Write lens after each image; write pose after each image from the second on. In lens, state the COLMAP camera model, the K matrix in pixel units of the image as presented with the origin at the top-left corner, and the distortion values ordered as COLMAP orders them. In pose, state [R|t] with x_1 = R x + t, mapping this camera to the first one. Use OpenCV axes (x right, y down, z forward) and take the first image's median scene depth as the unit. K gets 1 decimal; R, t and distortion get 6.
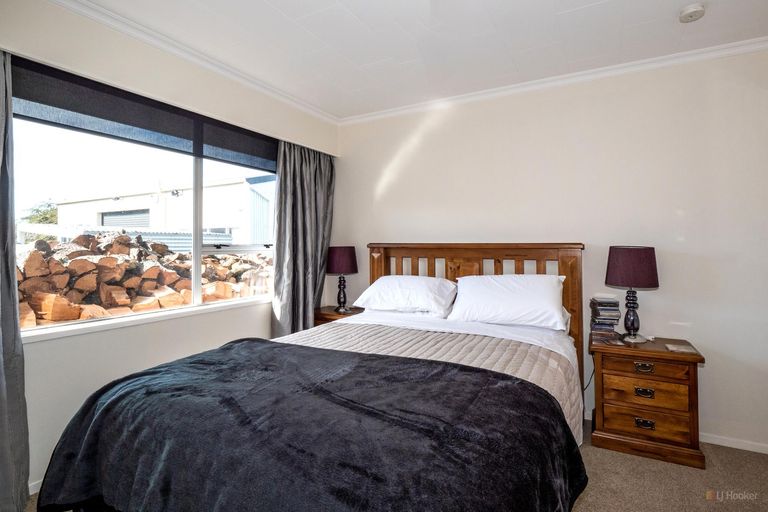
lens RADIAL K [[378.5, 0, 382.7], [0, 378.5, 244.3], [0, 0, 1]] dist [-0.001540, -0.000231]
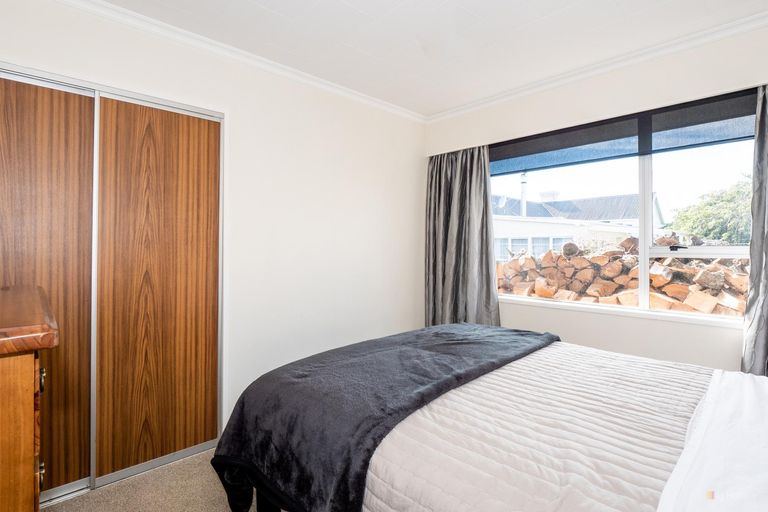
lens RADIAL K [[378.5, 0, 382.7], [0, 378.5, 244.3], [0, 0, 1]] dist [-0.001540, -0.000231]
pose [[-0.293496, -0.006431, -0.955939, 0.656456], [0.001453, 0.999973, -0.007173, 0.001199], [0.955959, -0.003494, -0.293479, 0.691995]]
